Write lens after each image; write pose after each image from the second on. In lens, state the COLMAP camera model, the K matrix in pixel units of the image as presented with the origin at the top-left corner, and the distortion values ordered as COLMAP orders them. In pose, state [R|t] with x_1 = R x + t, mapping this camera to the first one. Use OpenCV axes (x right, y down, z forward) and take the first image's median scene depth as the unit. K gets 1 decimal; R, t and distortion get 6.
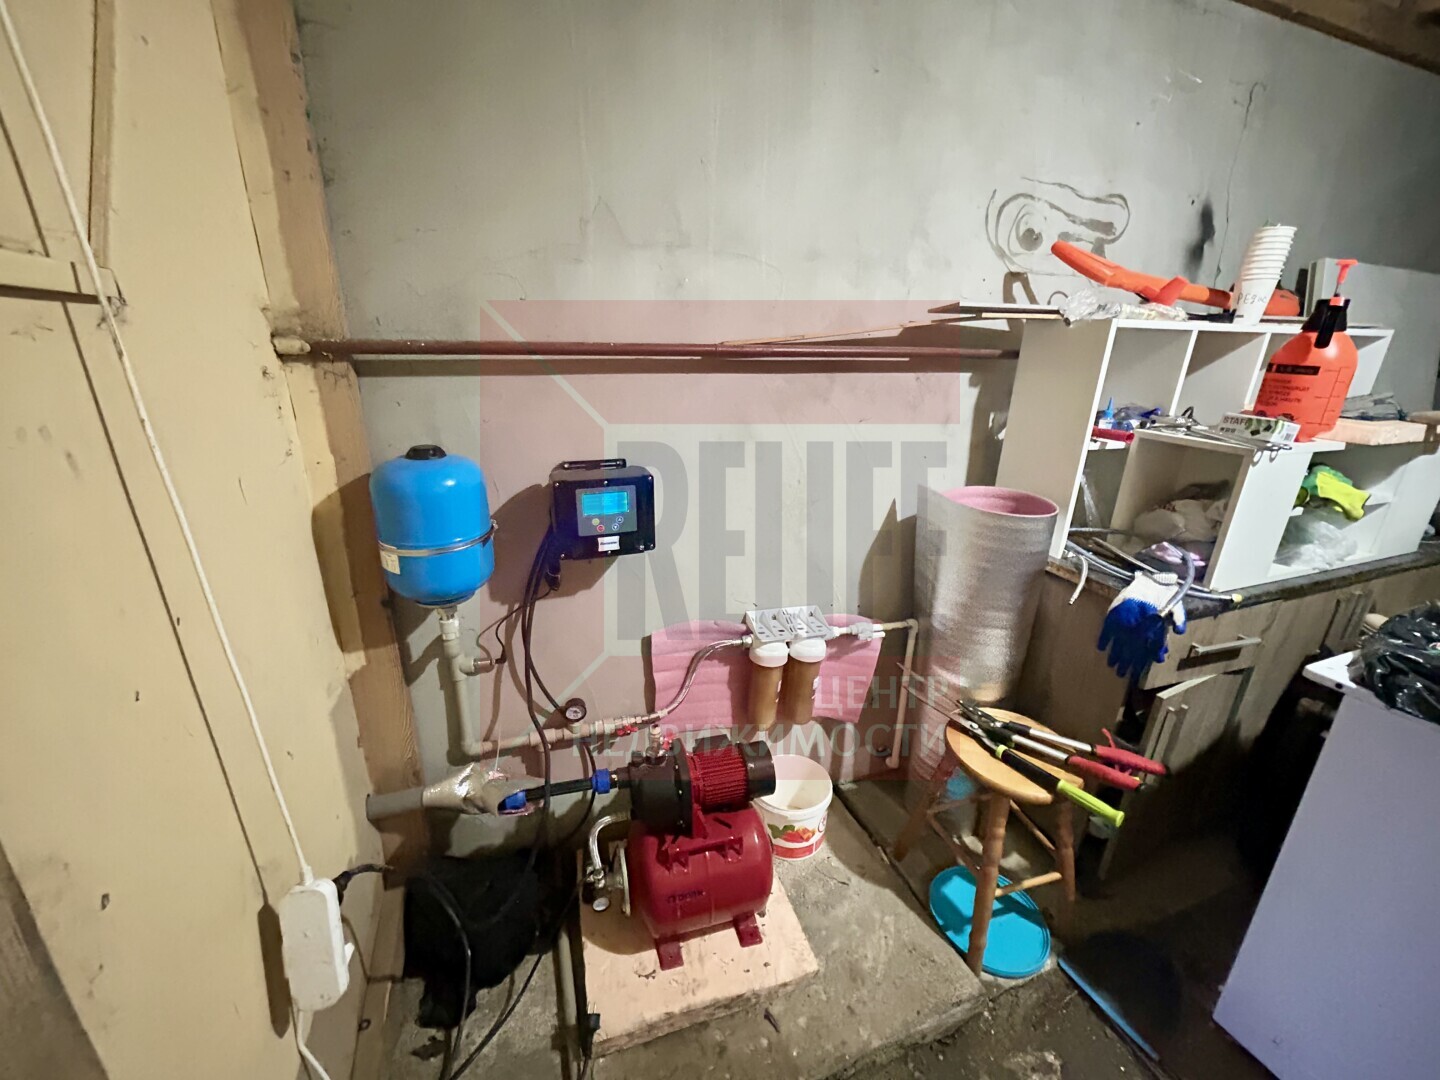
lens RADIAL K [[582.6, 0, 719.5], [0, 582.6, 541.6], [0, 0, 1]] dist [-0.002379, 0.000978]
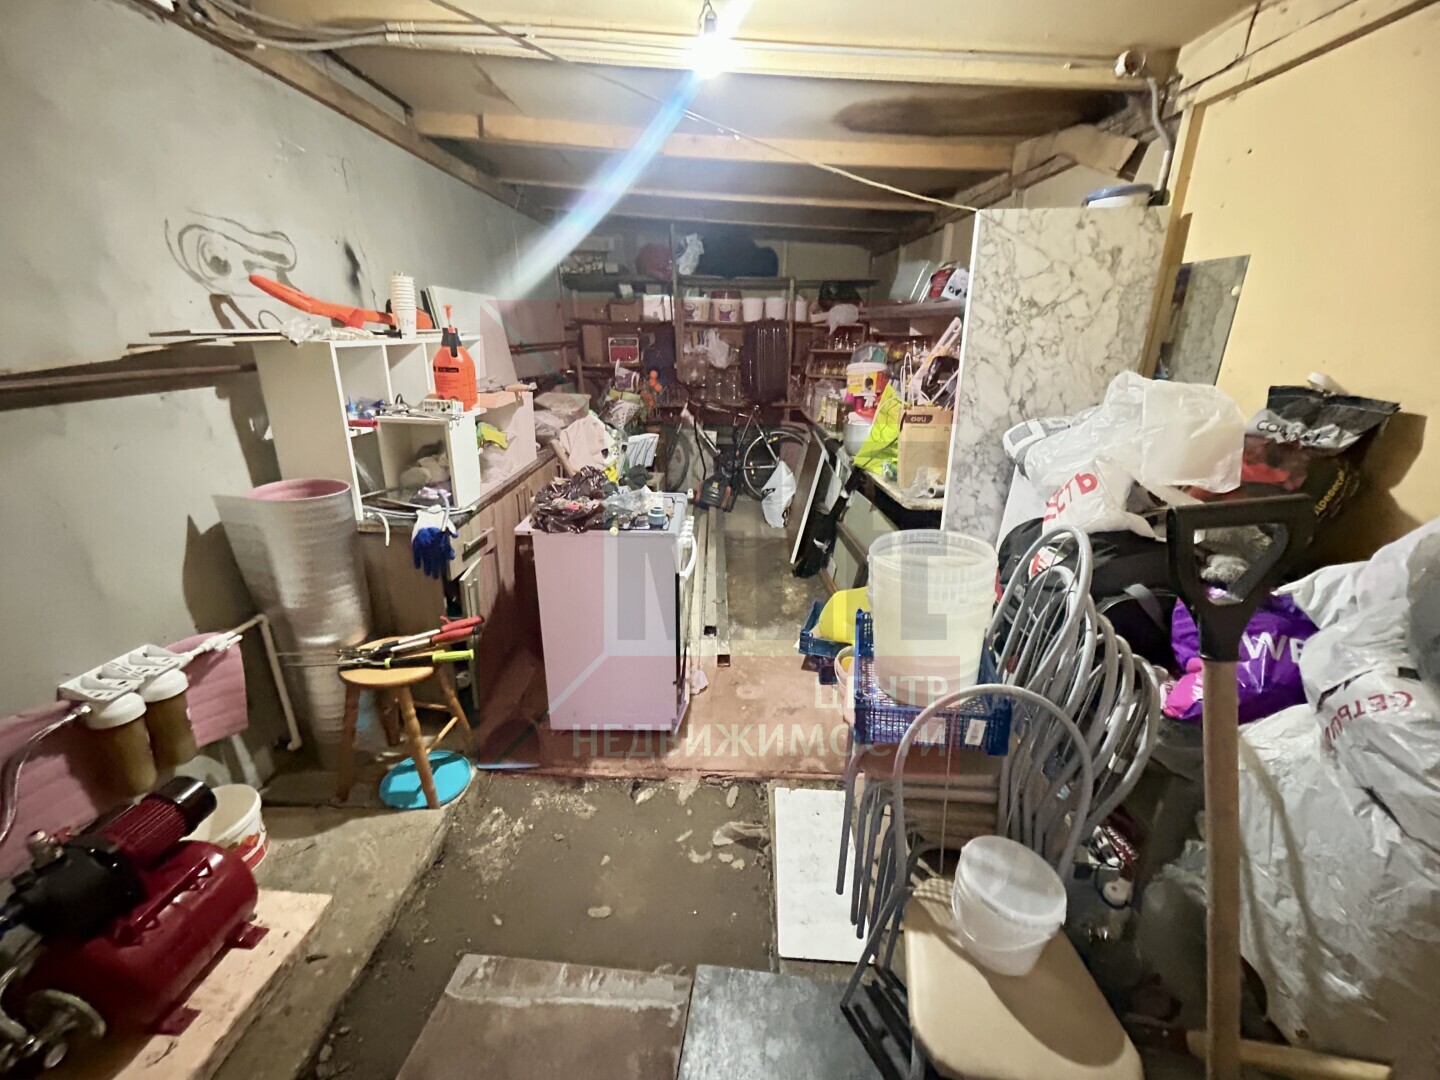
lens RADIAL K [[582.6, 0, 721.3], [0, 582.6, 529.1], [0, 0, 1]] dist [-0.002379, 0.000978]
pose [[0.368072, -0.311411, 0.876097, -0.295828], [0.289039, 0.933884, 0.210518, 0.006057], [-0.883730, 0.175741, 0.433746, -0.304538]]
